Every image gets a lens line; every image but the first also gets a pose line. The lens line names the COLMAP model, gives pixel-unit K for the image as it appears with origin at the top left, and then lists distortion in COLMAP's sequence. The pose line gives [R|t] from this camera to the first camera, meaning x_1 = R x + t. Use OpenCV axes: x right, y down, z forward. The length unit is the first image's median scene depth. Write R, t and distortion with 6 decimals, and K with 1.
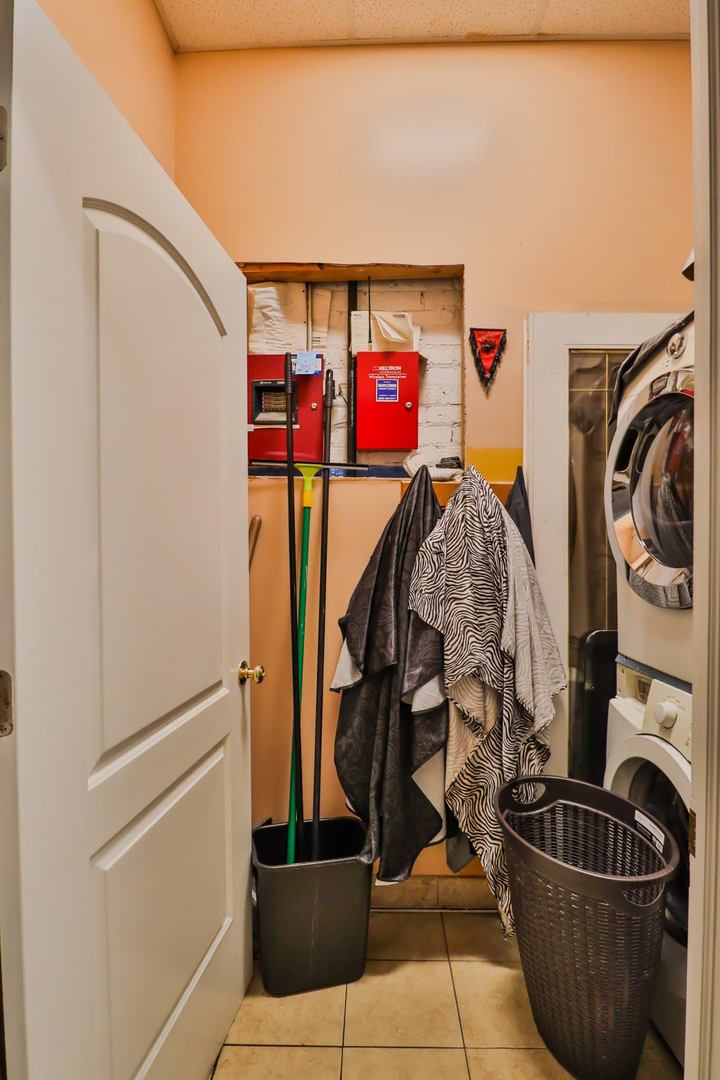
lens RADIAL K [[580.1, 0, 360.4], [0, 580.1, 543.8], [0, 0, 1]] dist [0.000122, -0.012921]
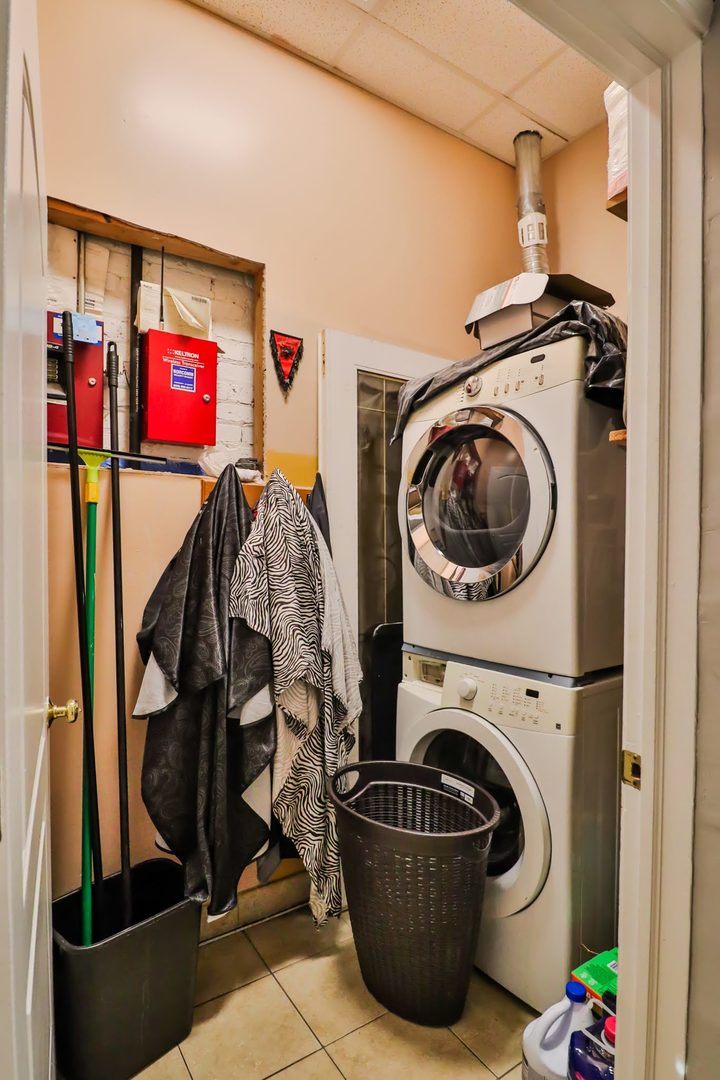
lens RADIAL K [[580.1, 0, 363.9], [0, 580.1, 543.0], [0, 0, 1]] dist [0.000122, -0.012921]
pose [[0.814910, 0.005834, 0.579559, -0.283471], [-0.004285, 0.999983, -0.004041, -0.004022], [-0.579572, 0.000809, 0.814920, 0.108887]]
